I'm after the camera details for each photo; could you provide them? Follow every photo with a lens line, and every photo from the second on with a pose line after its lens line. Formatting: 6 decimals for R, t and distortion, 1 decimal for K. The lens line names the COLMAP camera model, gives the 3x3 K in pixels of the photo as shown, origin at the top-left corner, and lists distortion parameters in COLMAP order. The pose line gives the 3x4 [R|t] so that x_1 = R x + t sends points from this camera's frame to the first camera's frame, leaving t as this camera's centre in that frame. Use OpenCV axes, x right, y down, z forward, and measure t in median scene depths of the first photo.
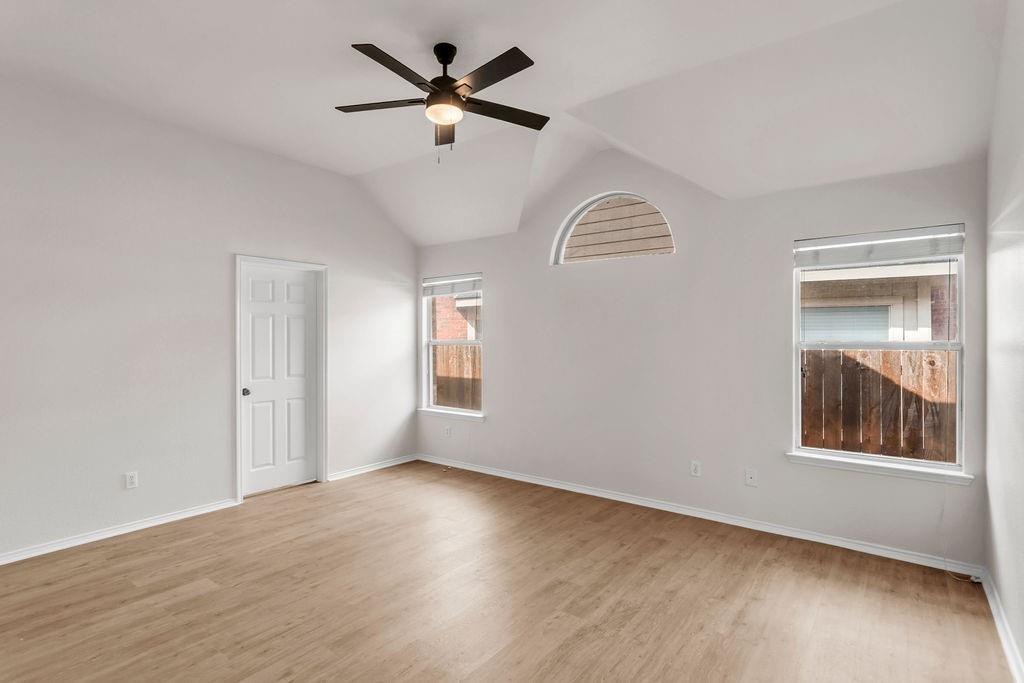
lens RADIAL K [[515.9, 0, 512.0], [0, 515.9, 341.5], [0, 0, 1]] dist [-0.000427, 0.000242]
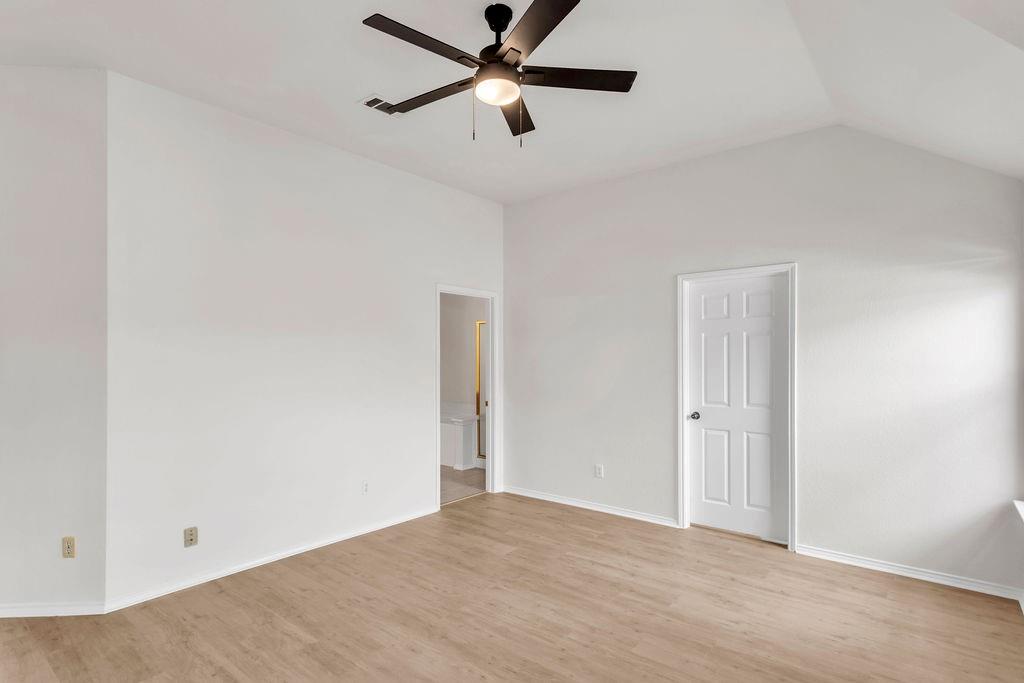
lens RADIAL K [[517.6, 0, 514.2], [0, 517.6, 357.5], [0, 0, 1]] dist [-0.004573, -0.000535]
pose [[-0.037759, -0.005369, -0.999272, 0.455963], [-0.012314, 0.999912, -0.004907, -0.000728], [0.999211, 0.012119, -0.037822, 0.701094]]
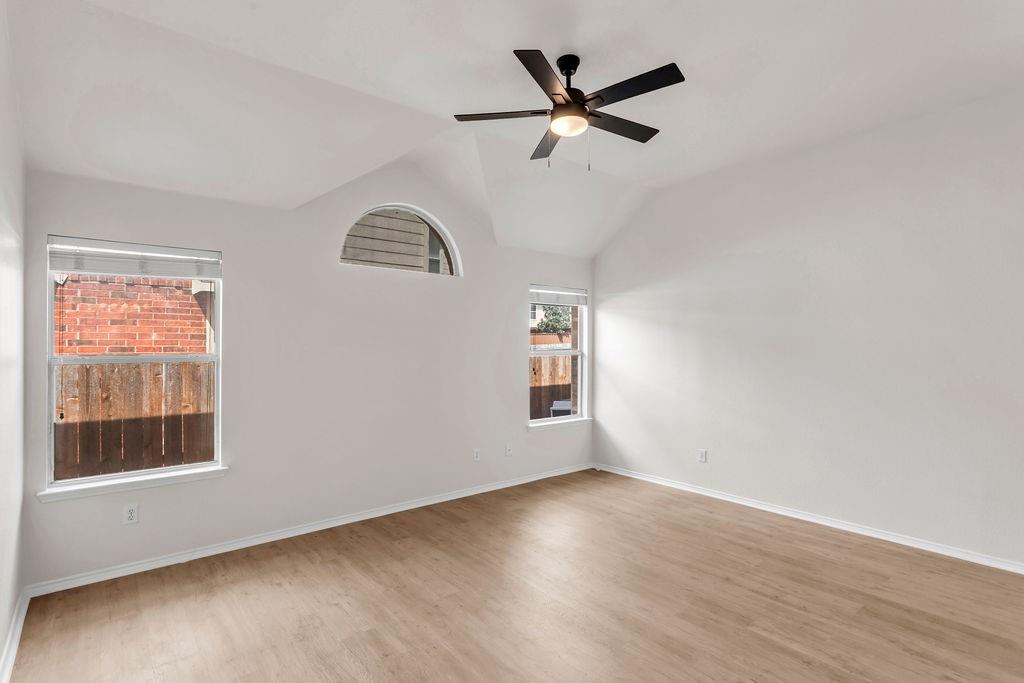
lens RADIAL K [[510.6, 0, 512.0], [0, 510.6, 341.5], [0, 0, 1]] dist [0.038554, -0.000014]
pose [[0.234599, 0.011335, 0.972026, -0.752430], [0.012699, 0.999811, -0.014724, -0.003890], [-0.972009, 0.015798, 0.234411, 0.580194]]
